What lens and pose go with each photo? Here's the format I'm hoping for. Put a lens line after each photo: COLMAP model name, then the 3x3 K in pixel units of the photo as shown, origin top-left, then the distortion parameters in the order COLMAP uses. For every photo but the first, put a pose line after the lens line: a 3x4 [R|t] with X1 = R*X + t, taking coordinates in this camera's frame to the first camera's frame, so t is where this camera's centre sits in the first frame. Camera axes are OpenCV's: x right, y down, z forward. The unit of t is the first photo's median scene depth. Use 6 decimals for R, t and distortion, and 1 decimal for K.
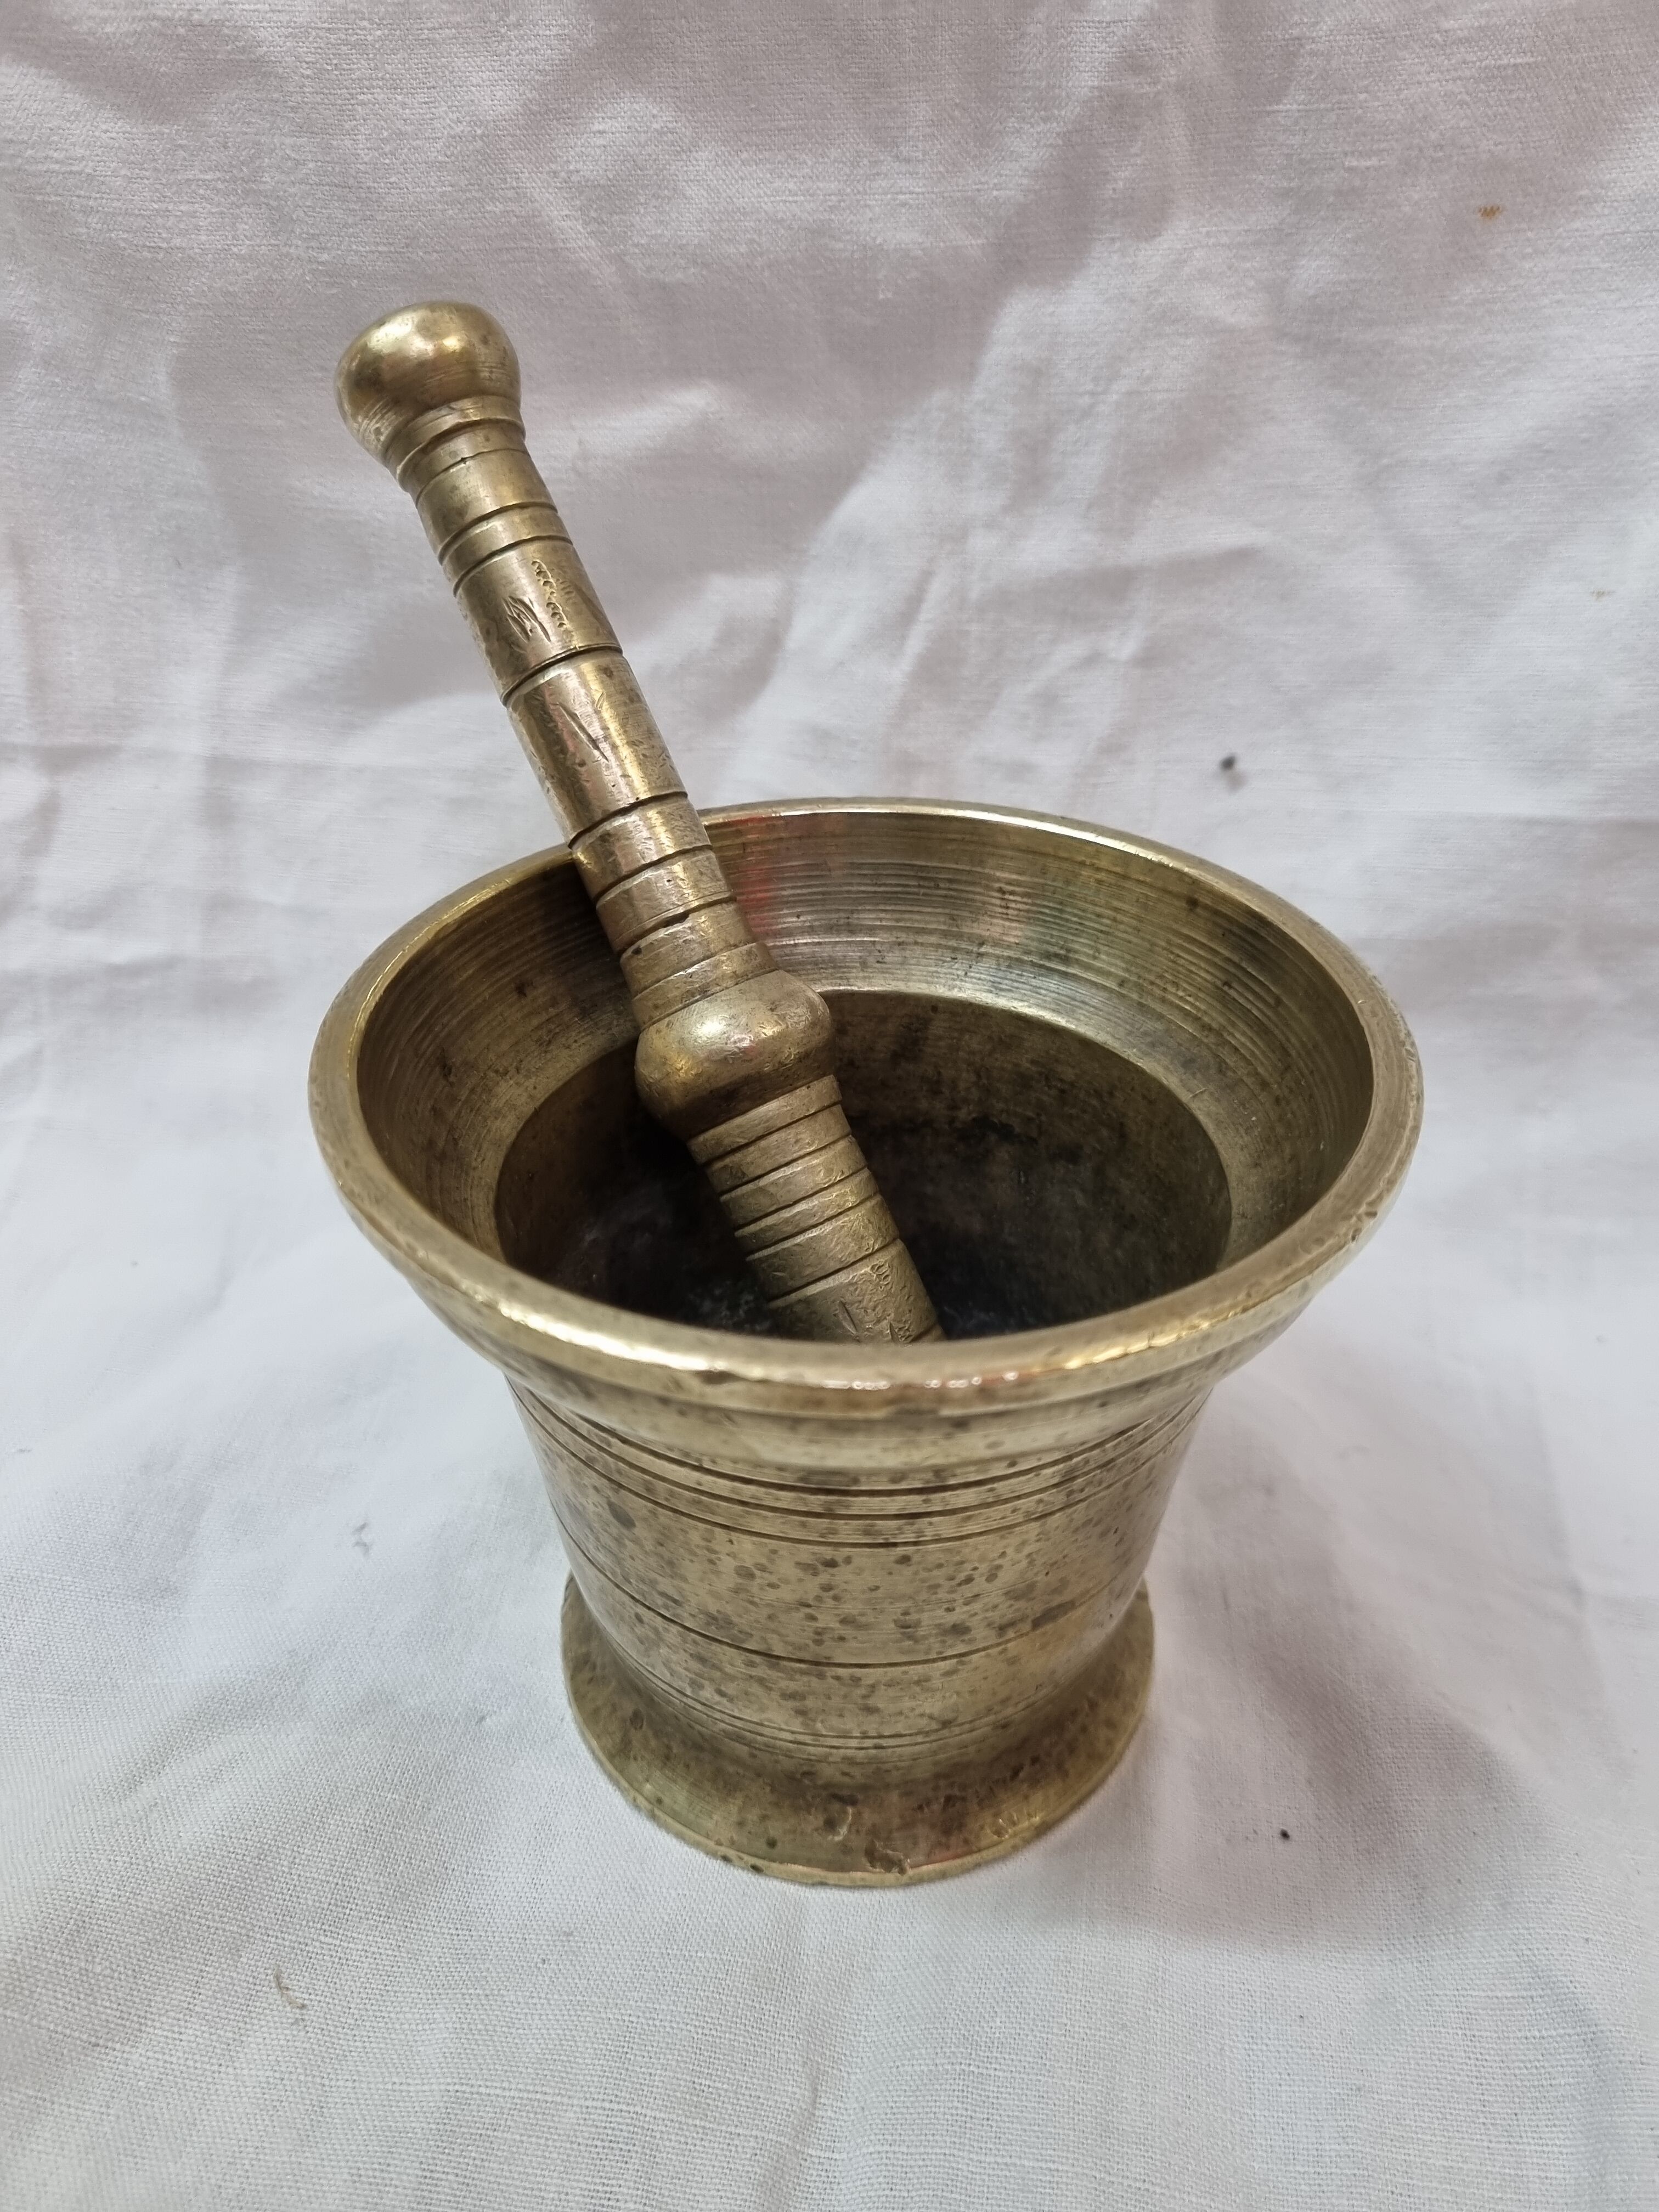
lens RADIAL K [[1697.7, 0, 853.4], [0, 1697.7, 1112.3], [0, 0, 1]] dist [0.002042, -0.000791]
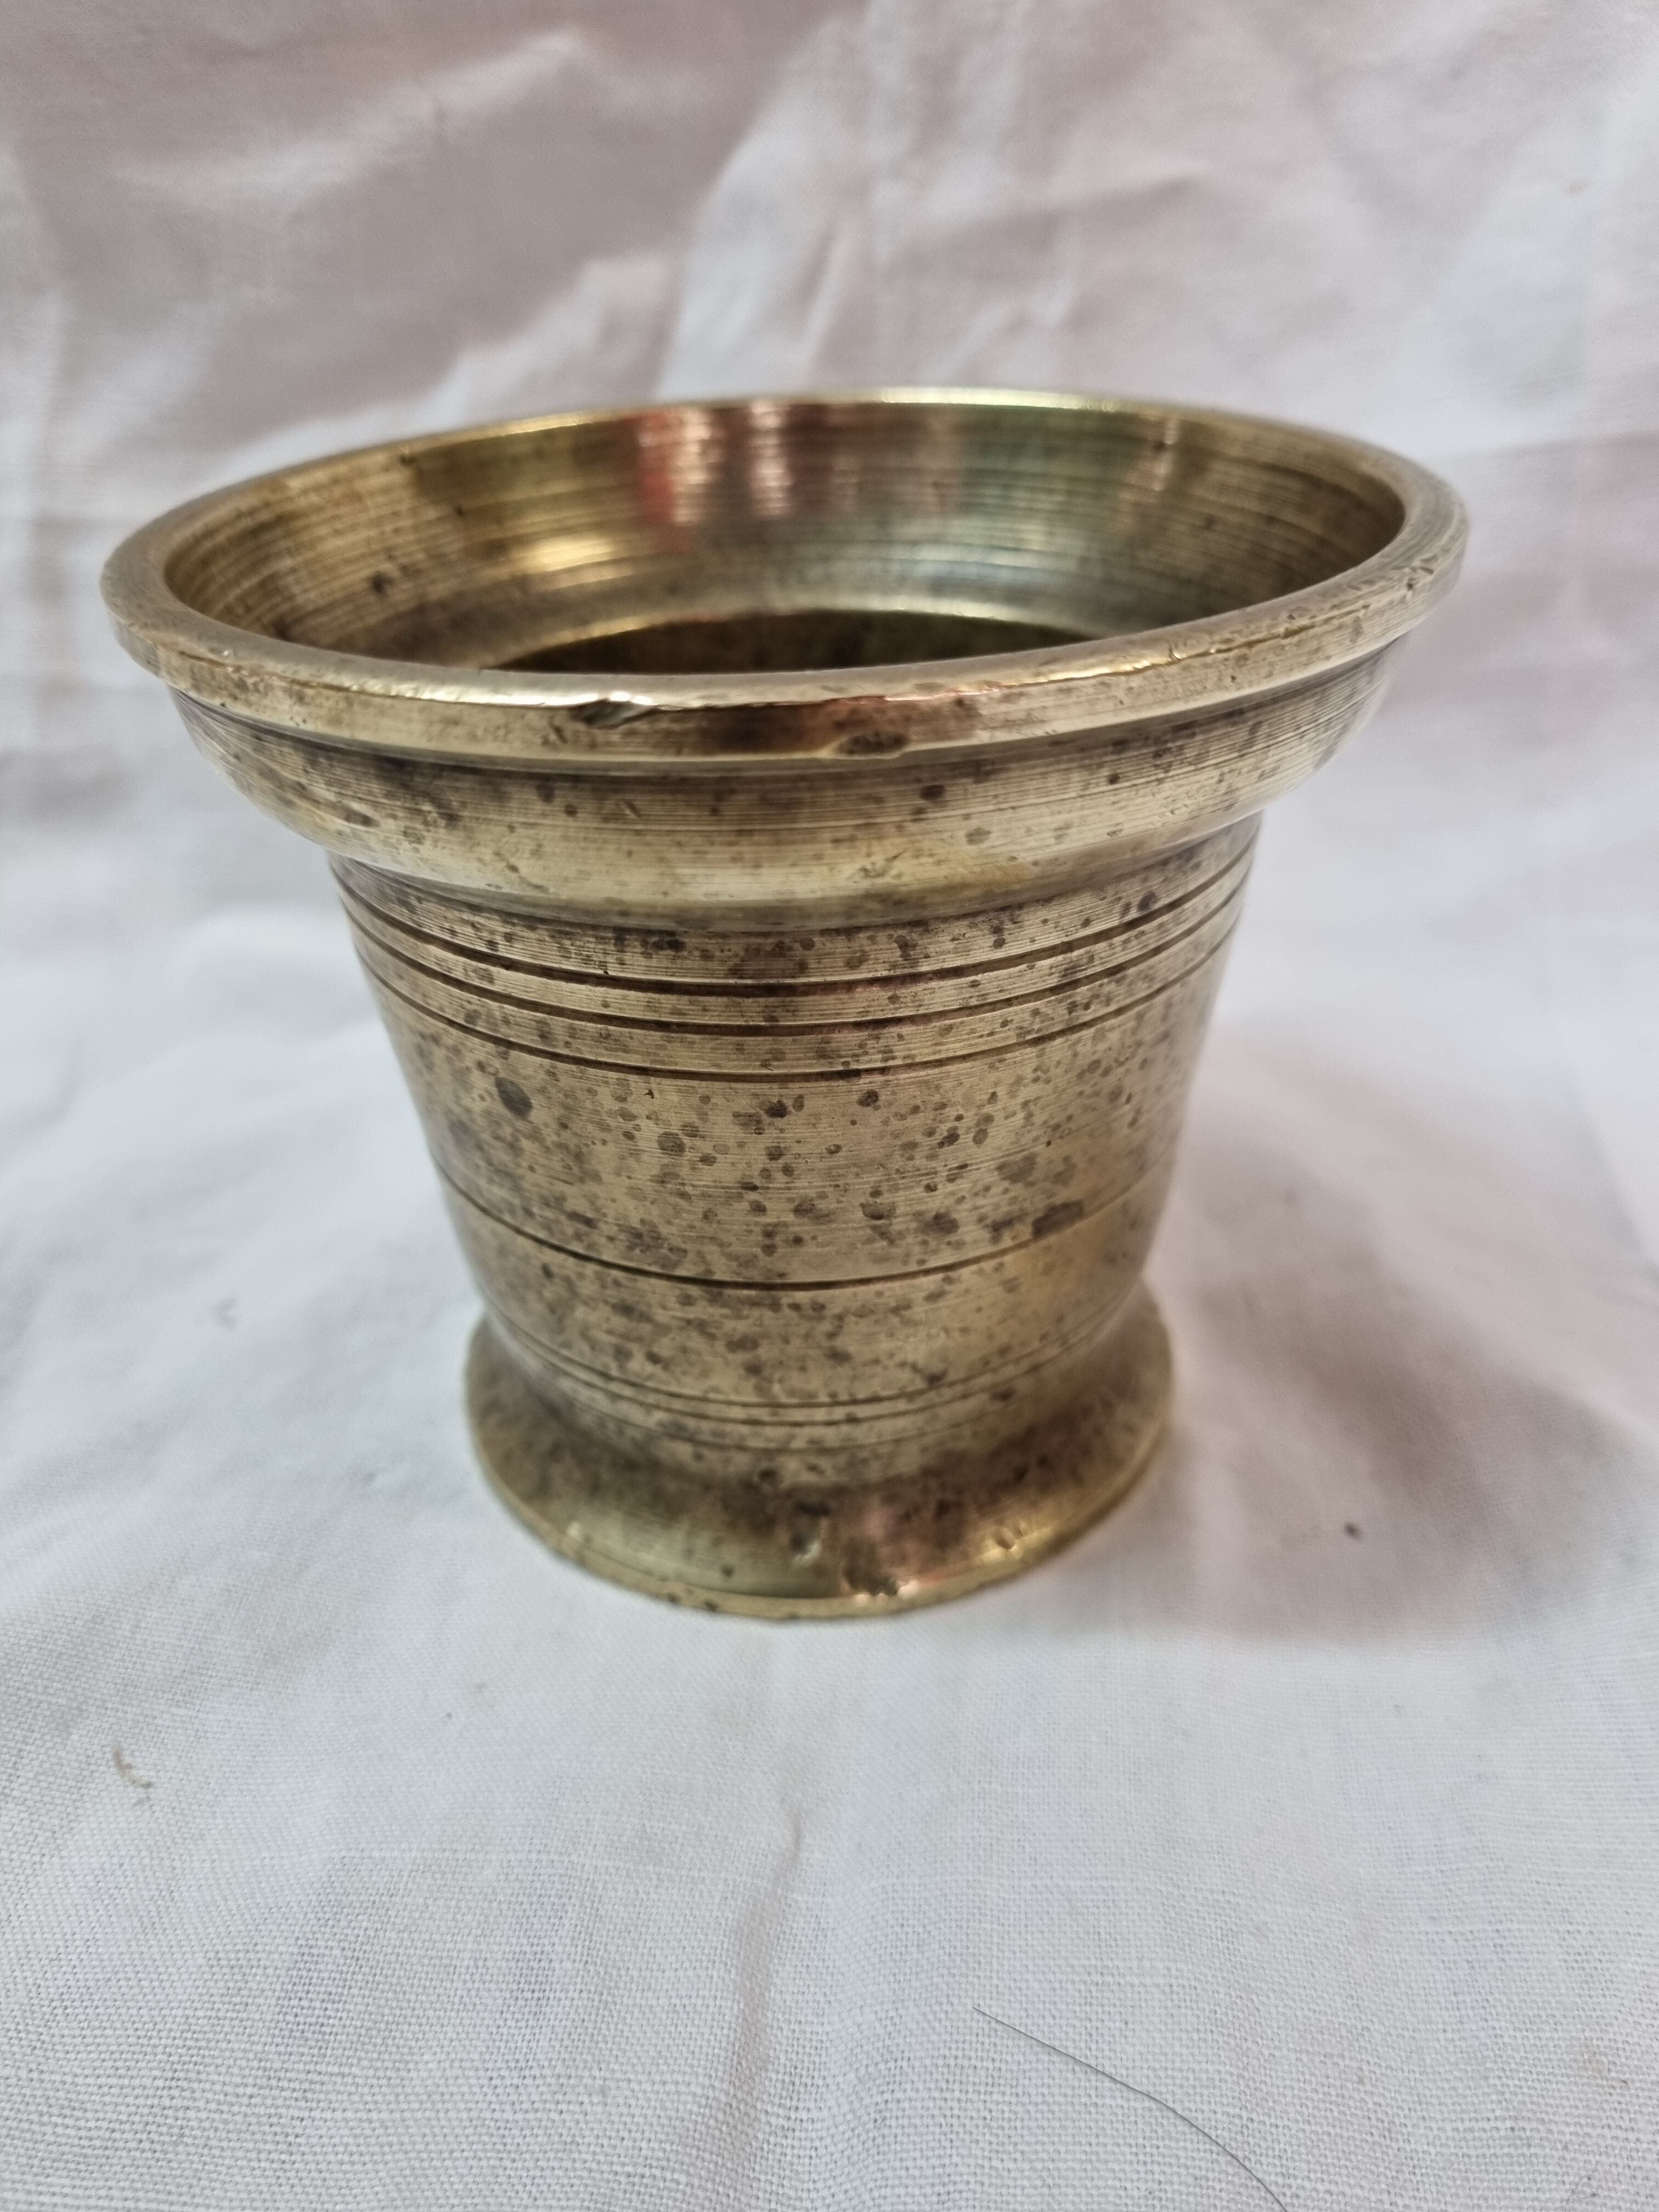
lens RADIAL K [[1738.4, 0, 819.2], [0, 1738.4, 1097.5], [0, 0, 1]] dist [-0.017374, -0.003339]
pose [[0.998136, -0.057286, 0.021056, -0.009465], [0.058436, 0.996558, -0.058792, 0.270380], [-0.017616, 0.059913, 0.998048, 0.166446]]
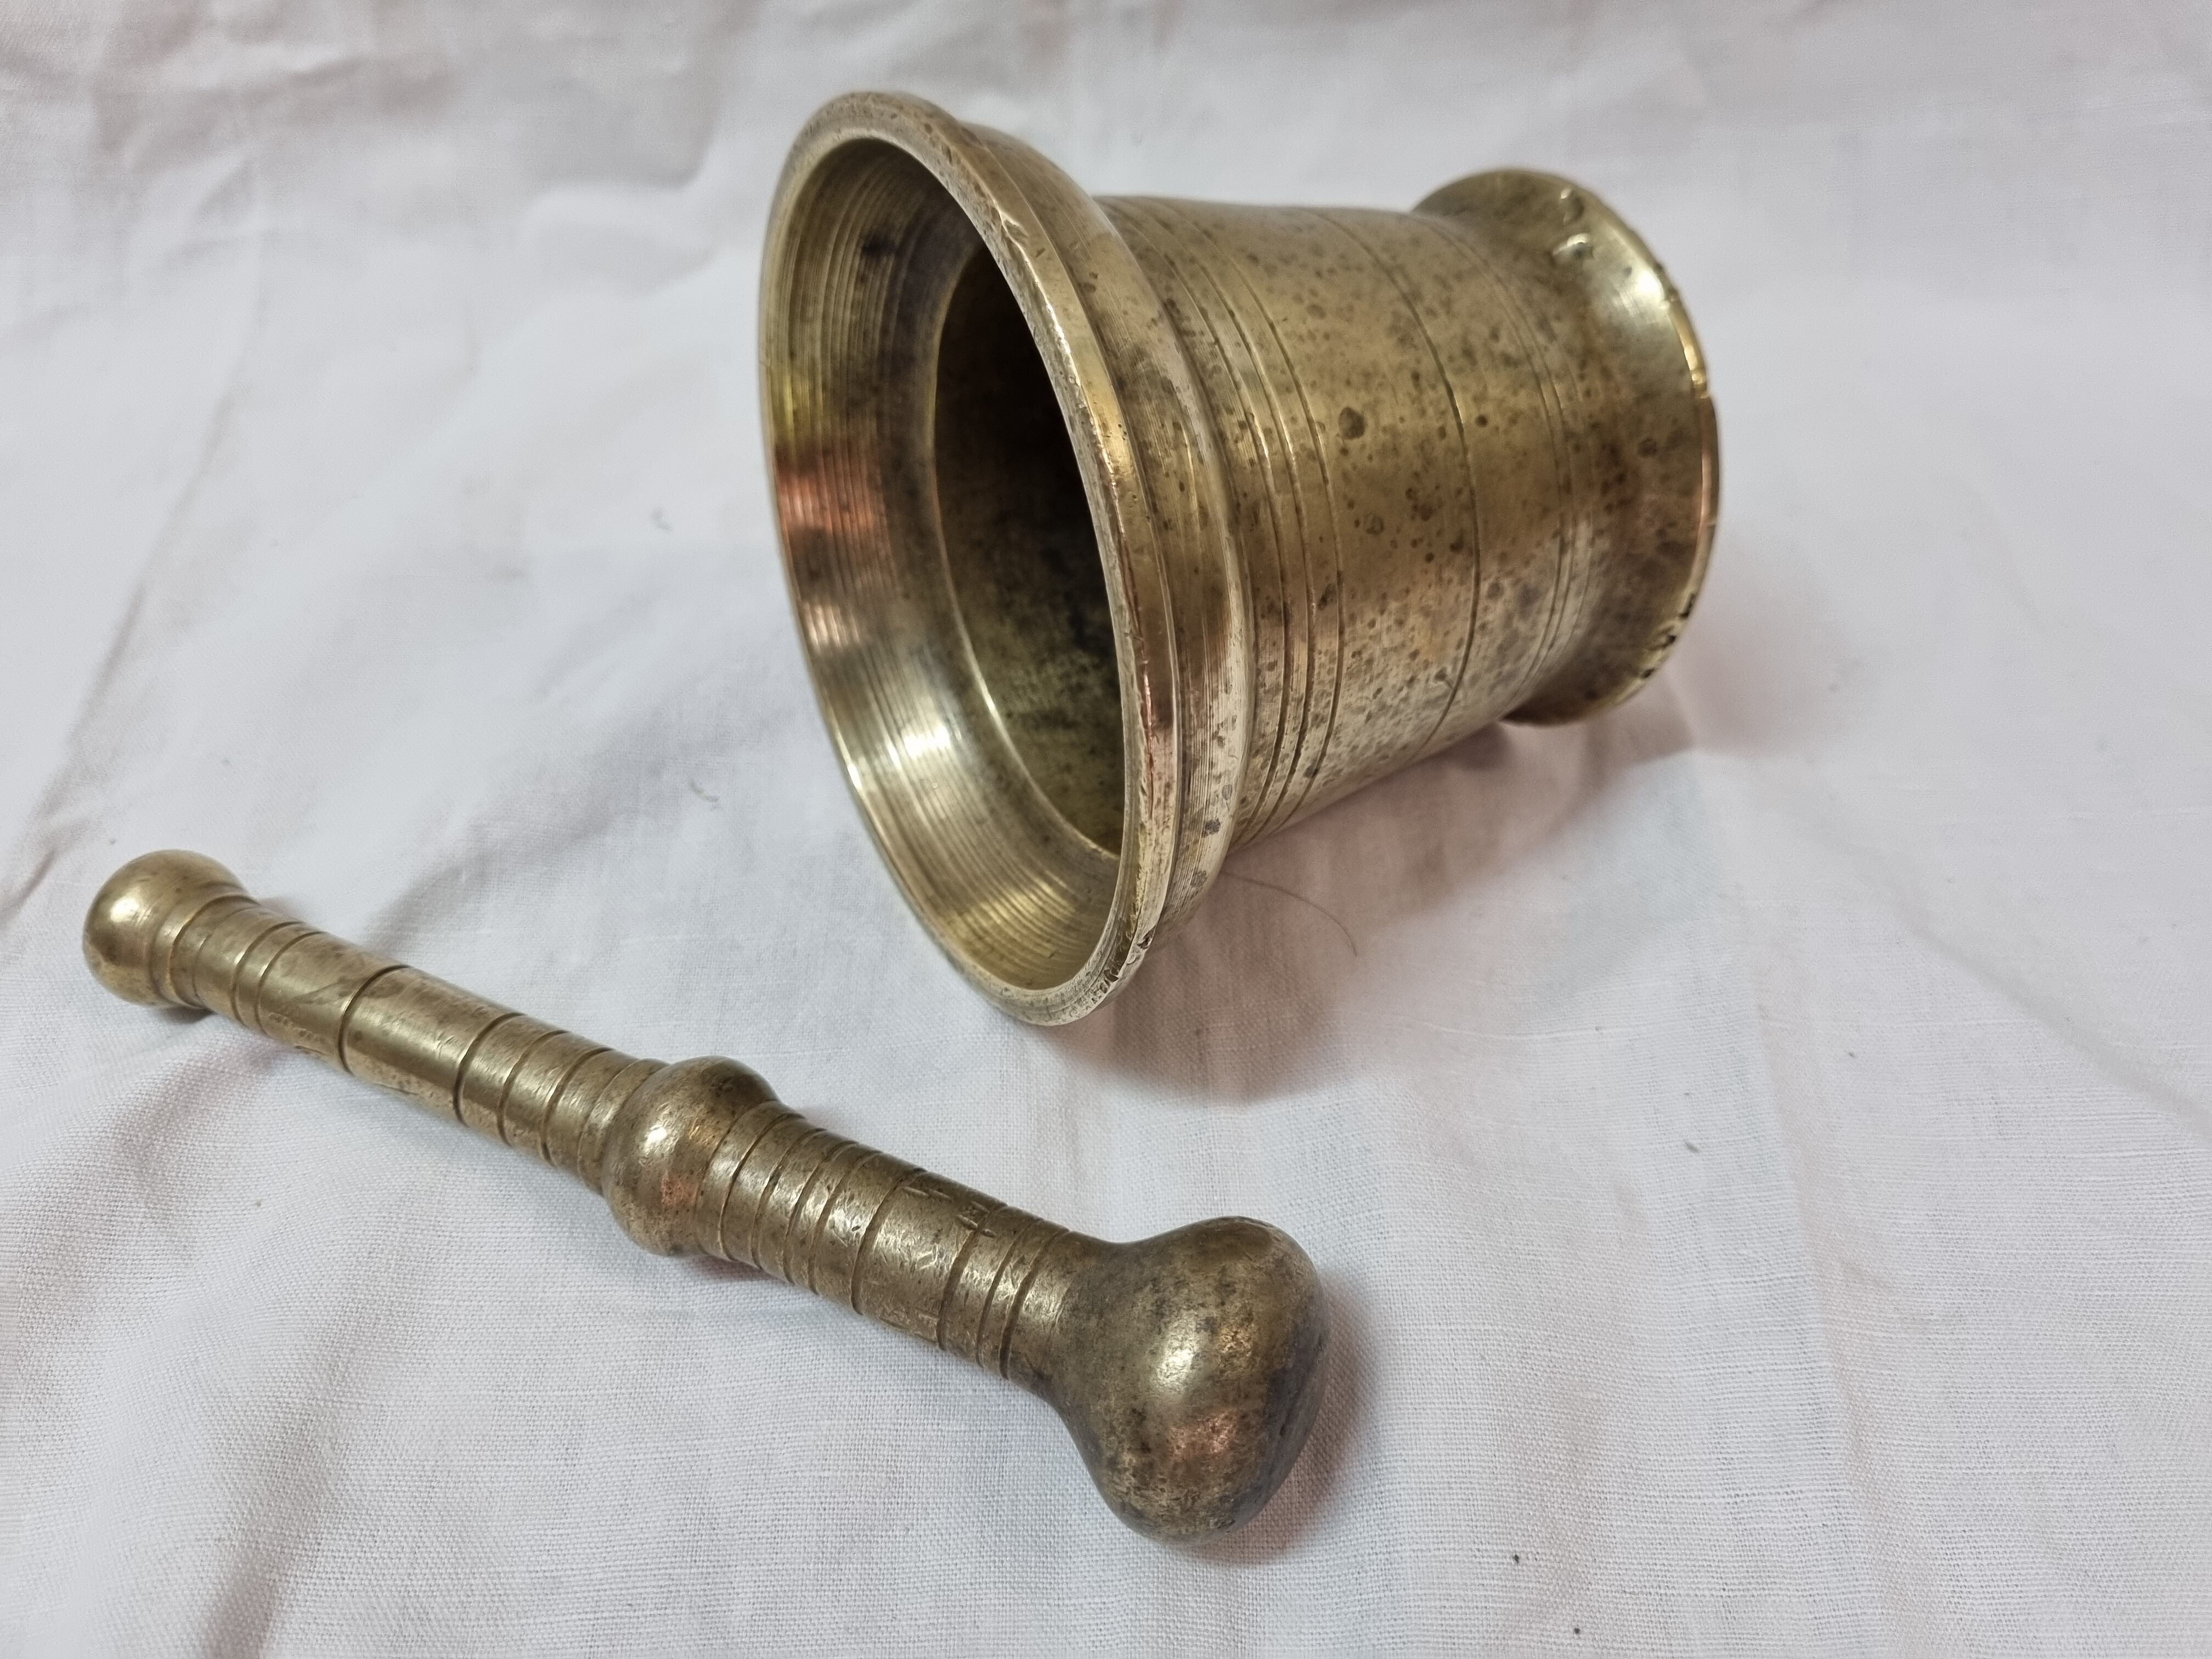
lens RADIAL K [[1686.6, 0, 1106.0], [0, 1686.6, 829.5], [0, 0, 1]] dist [-0.000643, -0.006042]
pose [[-0.473201, -0.706200, 0.526652, -0.752482], [0.805220, -0.589223, -0.066606, 0.025583], [0.357353, 0.392553, 0.847468, 0.114218]]
